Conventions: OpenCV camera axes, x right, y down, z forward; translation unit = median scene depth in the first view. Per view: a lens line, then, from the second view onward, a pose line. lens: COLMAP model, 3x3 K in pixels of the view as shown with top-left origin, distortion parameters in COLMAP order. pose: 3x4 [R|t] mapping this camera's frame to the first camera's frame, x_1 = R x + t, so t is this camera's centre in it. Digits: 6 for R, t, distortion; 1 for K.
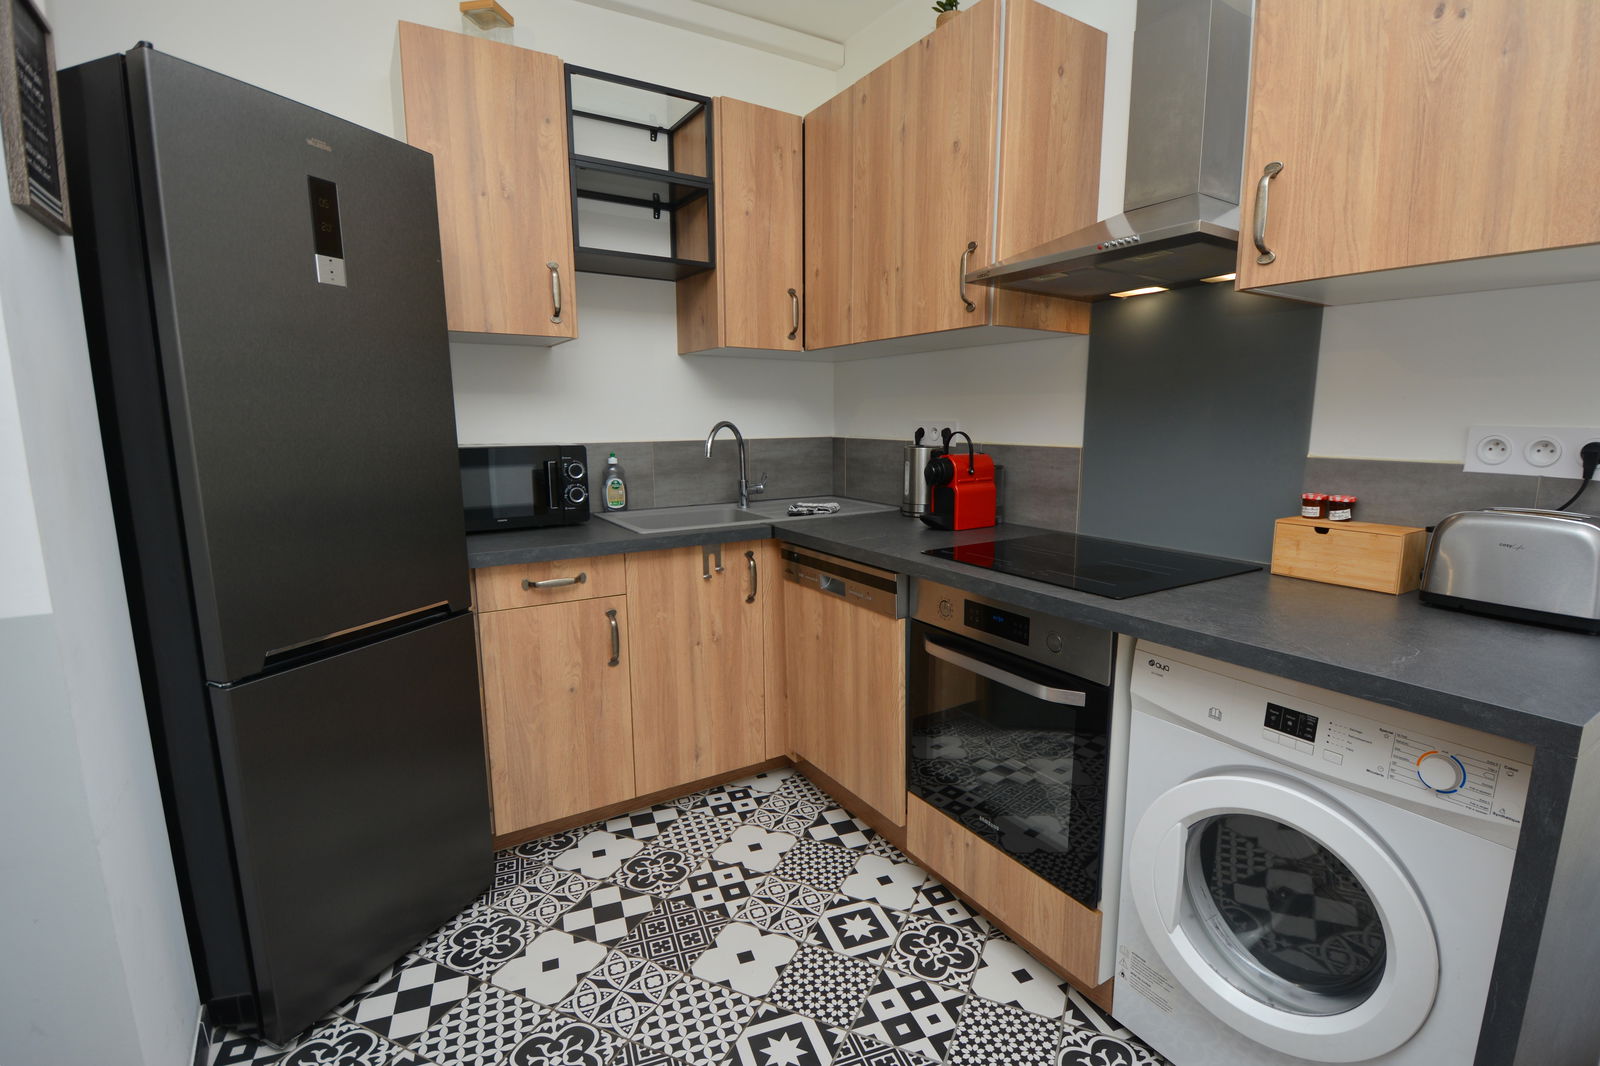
lens RADIAL K [[752.8, 0, 820.1], [0, 752.8, 541.3], [0, 0, 1]] dist [-0.000158, -0.018630]
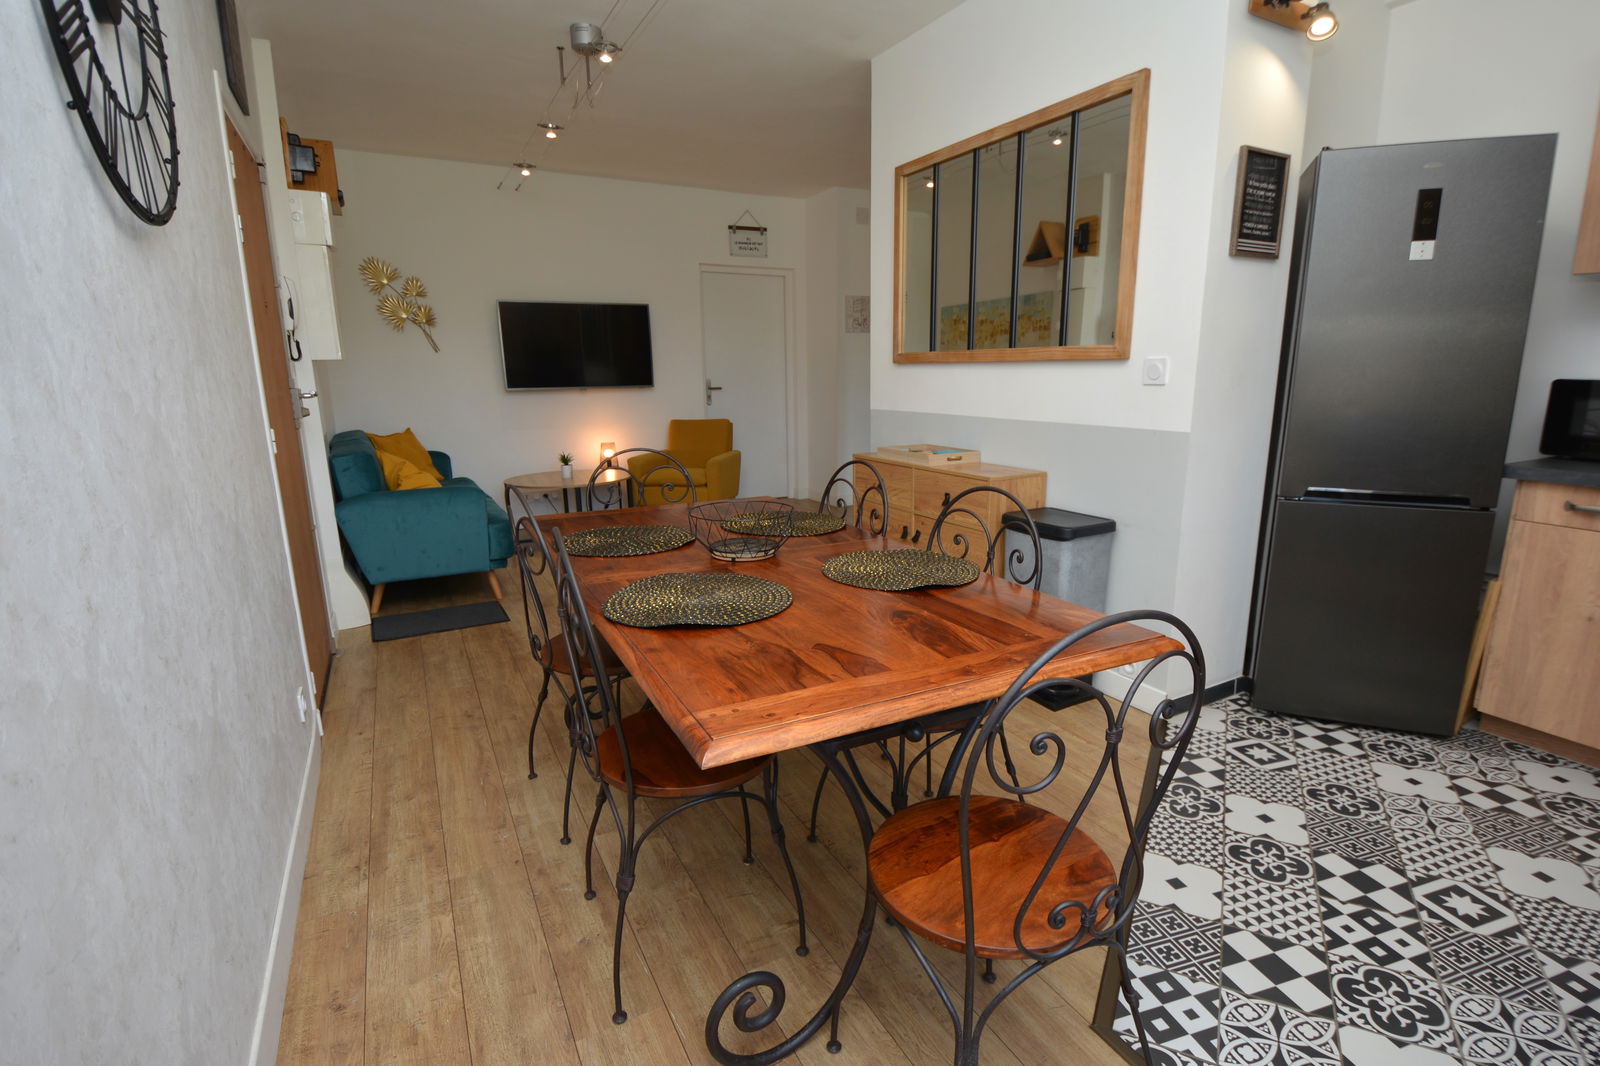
lens RADIAL K [[752.8, 0, 820.1], [0, 752.8, 541.3], [0, 0, 1]] dist [-0.000158, -0.018630]
pose [[-0.072022, 0.233407, -0.969708, 0.739192], [-0.152658, 0.958198, 0.241974, 0.012630], [0.985651, 0.165461, -0.033380, -0.026998]]
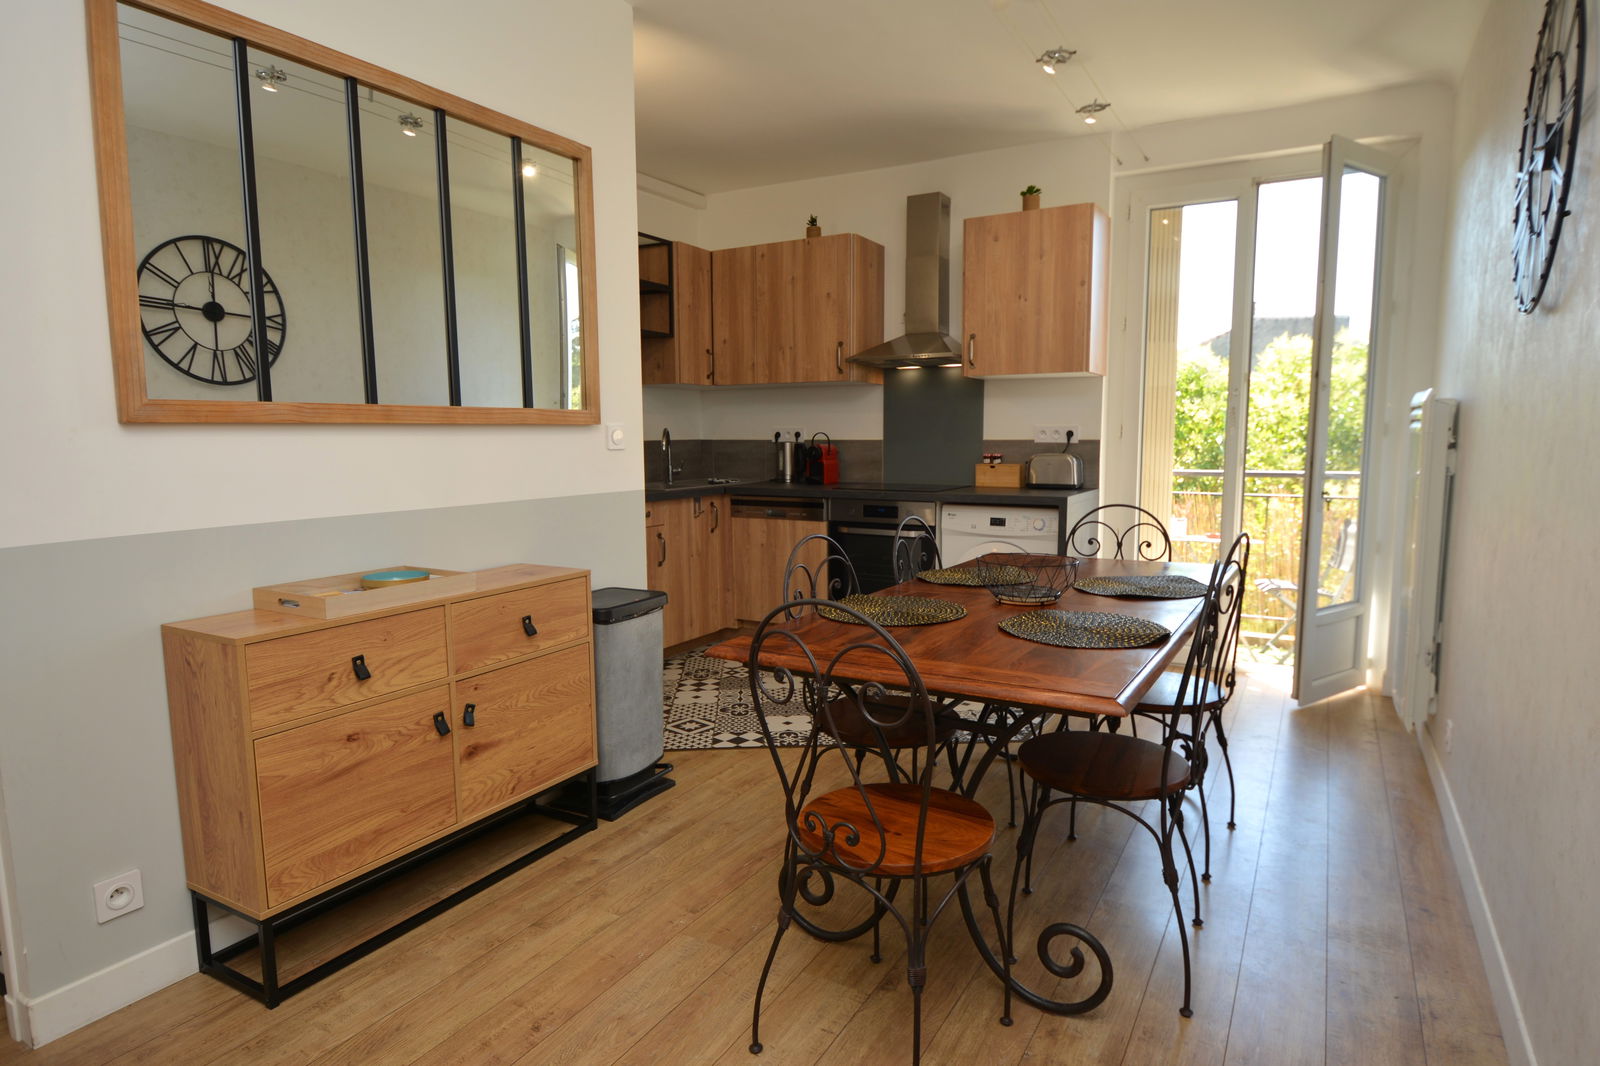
lens RADIAL K [[912.0, 0, 800.0], [0, 912.0, 533.0], [0, 0, 1]] dist [-0.076610, 0.000374]
pose [[0.890017, -0.049947, 0.453183, -1.014228], [0.077164, 0.996144, -0.041755, 0.219604], [-0.449350, 0.072132, 0.890439, -1.104634]]
